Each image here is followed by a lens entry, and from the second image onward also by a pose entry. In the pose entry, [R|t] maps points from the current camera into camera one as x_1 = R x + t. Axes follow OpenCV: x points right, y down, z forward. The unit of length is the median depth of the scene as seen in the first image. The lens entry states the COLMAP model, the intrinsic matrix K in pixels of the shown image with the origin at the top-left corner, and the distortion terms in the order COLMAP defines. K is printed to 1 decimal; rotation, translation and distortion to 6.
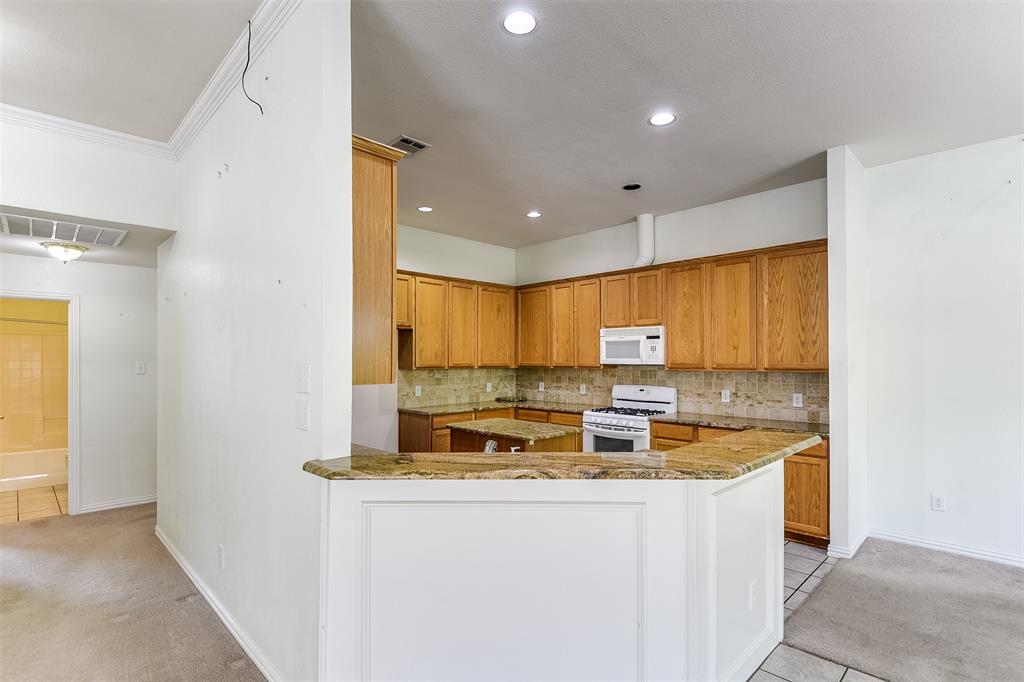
lens RADIAL K [[494.9, 0, 509.7], [0, 494.9, 356.3], [0, 0, 1]] dist [0.000070, -0.000158]
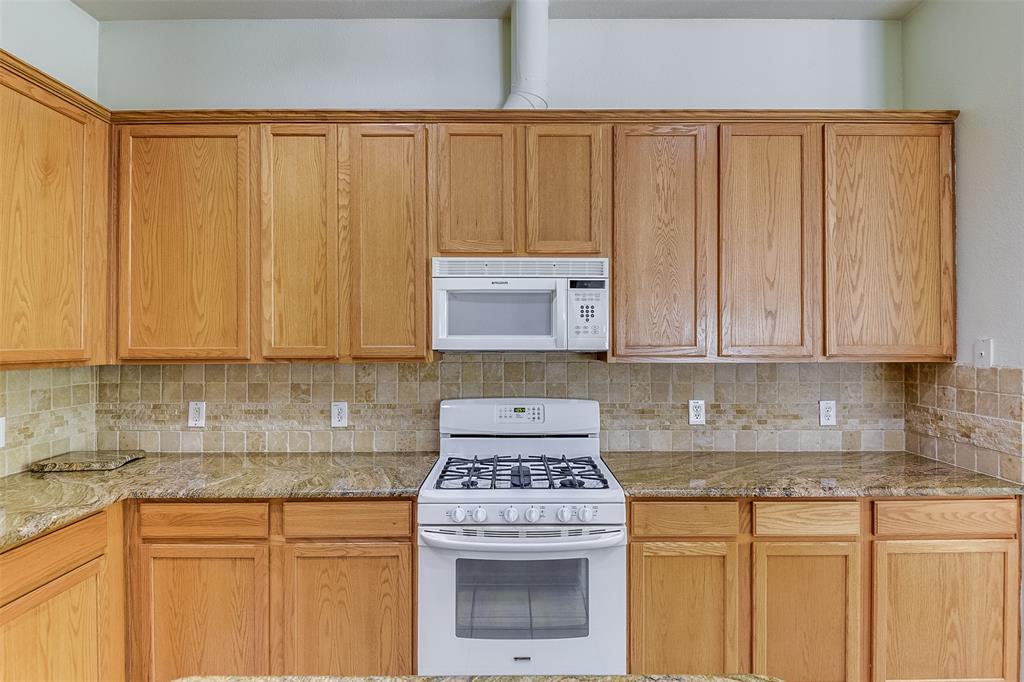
lens RADIAL K [[517.5, 0, 513.0], [0, 517.5, 335.9], [0, 0, 1]] dist [-0.001175, -0.000686]
pose [[0.694282, 0.006628, 0.719672, -0.059556], [-0.004124, 0.999978, -0.005231, 0.006951], [-0.719691, 0.000664, 0.694294, 0.710068]]
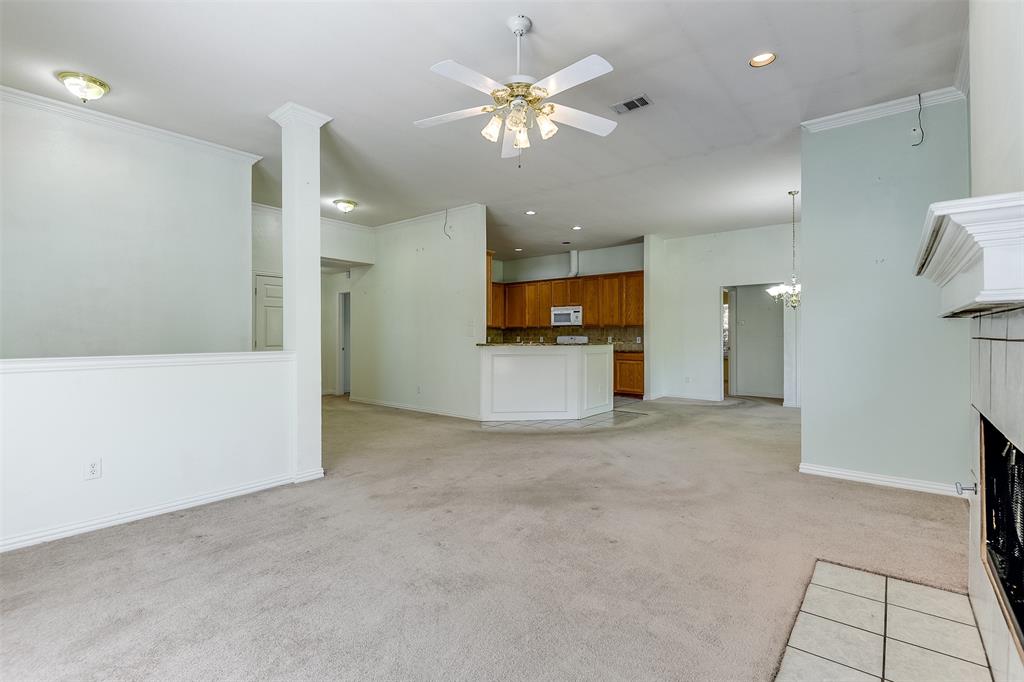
lens RADIAL K [[473.8, 0, 511.1], [0, 473.8, 334.0], [0, 0, 1]] dist [0.001399, 0.000112]
pose [[0.993599, 0.001547, 0.112951, -0.194615], [-0.001863, 0.999995, 0.002694, 0.047211], [-0.112946, -0.002887, 0.993597, -0.884567]]
